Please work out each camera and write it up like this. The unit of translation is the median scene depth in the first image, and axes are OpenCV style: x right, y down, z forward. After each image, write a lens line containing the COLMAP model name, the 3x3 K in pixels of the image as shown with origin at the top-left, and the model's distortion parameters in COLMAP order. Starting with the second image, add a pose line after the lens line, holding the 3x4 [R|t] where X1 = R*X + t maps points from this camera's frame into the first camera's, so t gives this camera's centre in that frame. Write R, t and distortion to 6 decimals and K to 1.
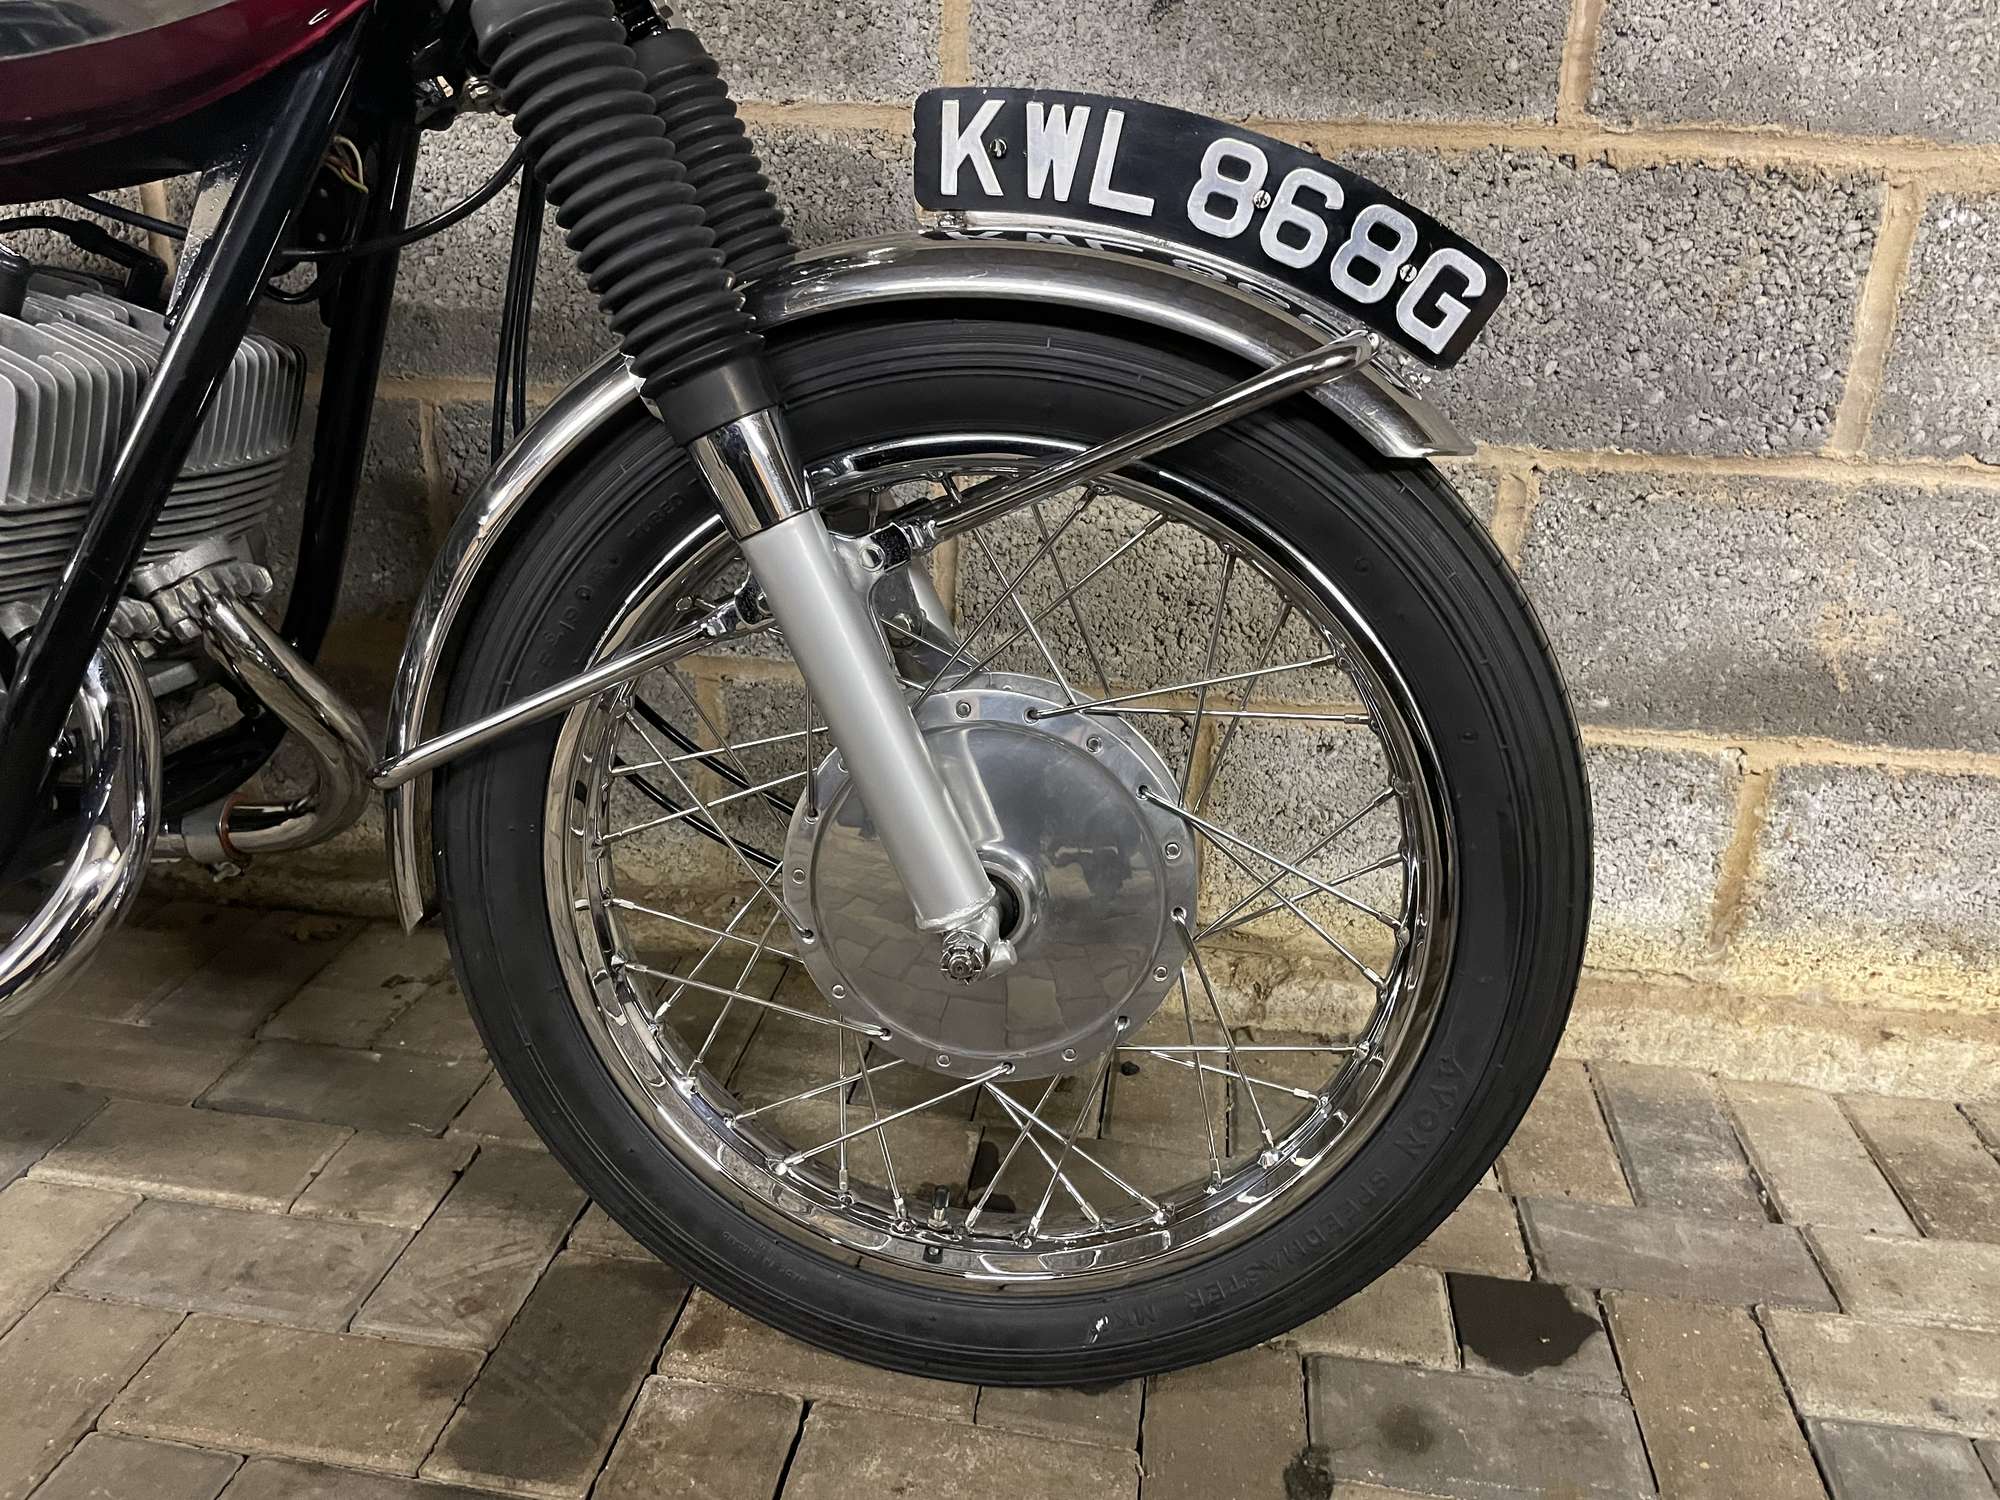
lens RADIAL K [[1518.0, 0, 1007.9], [0, 1518.0, 765.6], [0, 0, 1]] dist [0.073318, -0.106950]
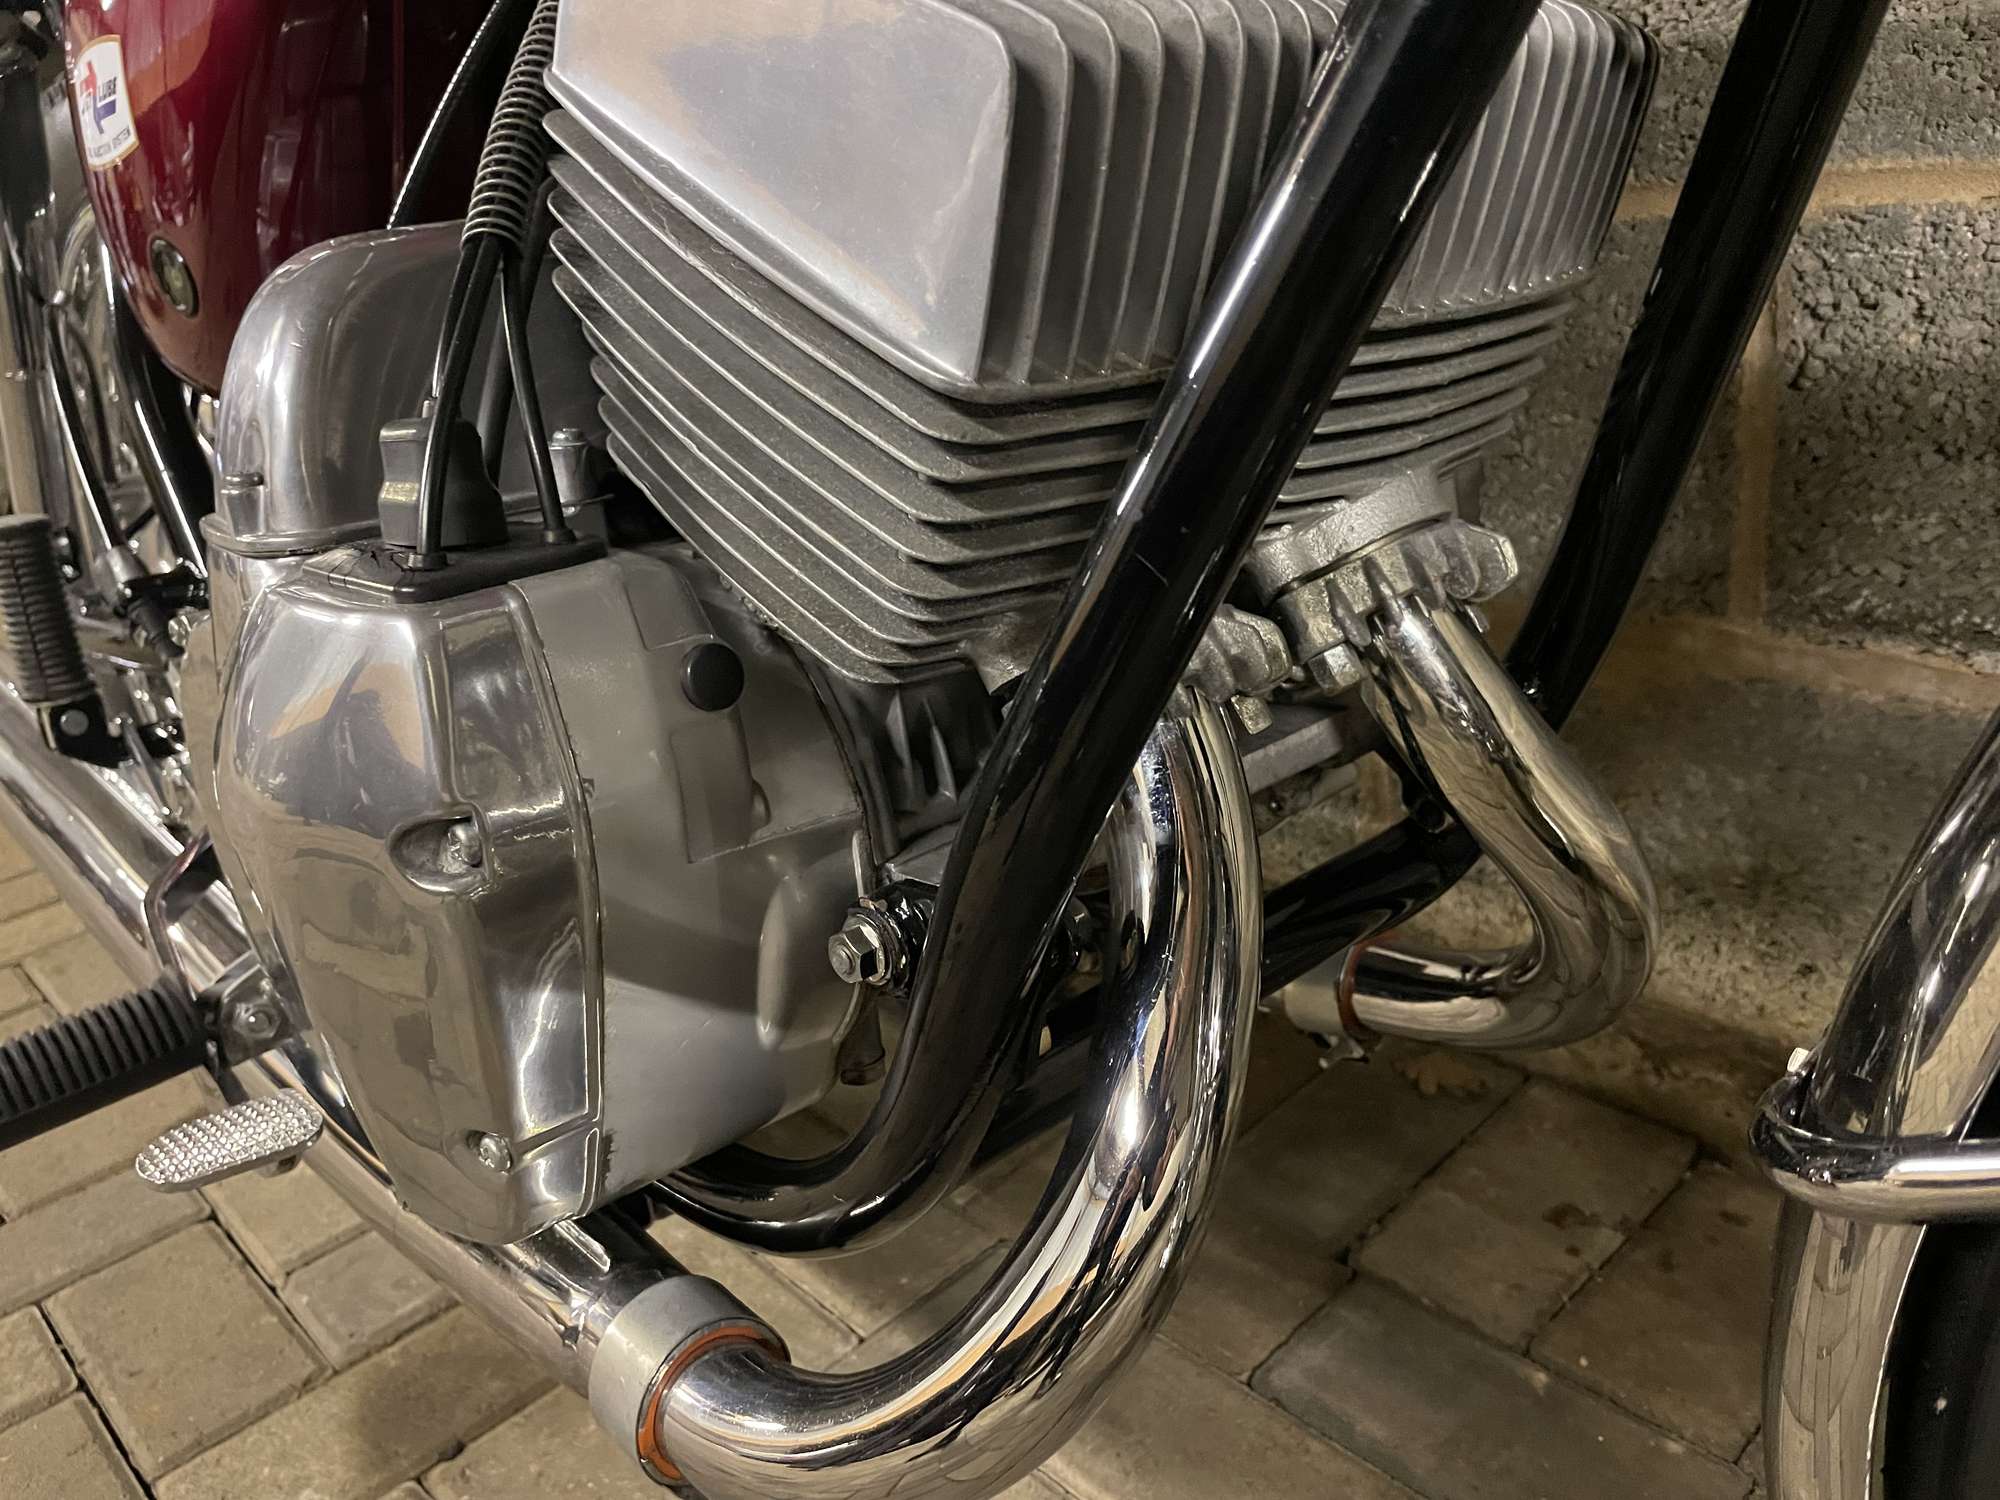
lens RADIAL K [[1518.0, 0, 982.1], [0, 1518.0, 747.8], [0, 0, 1]] dist [0.073318, -0.106950]
pose [[0.766545, 0.120397, -0.630803, -0.265580], [-0.099317, 0.992676, 0.068777, -0.070768], [0.634464, 0.009928, 0.772889, 0.472467]]
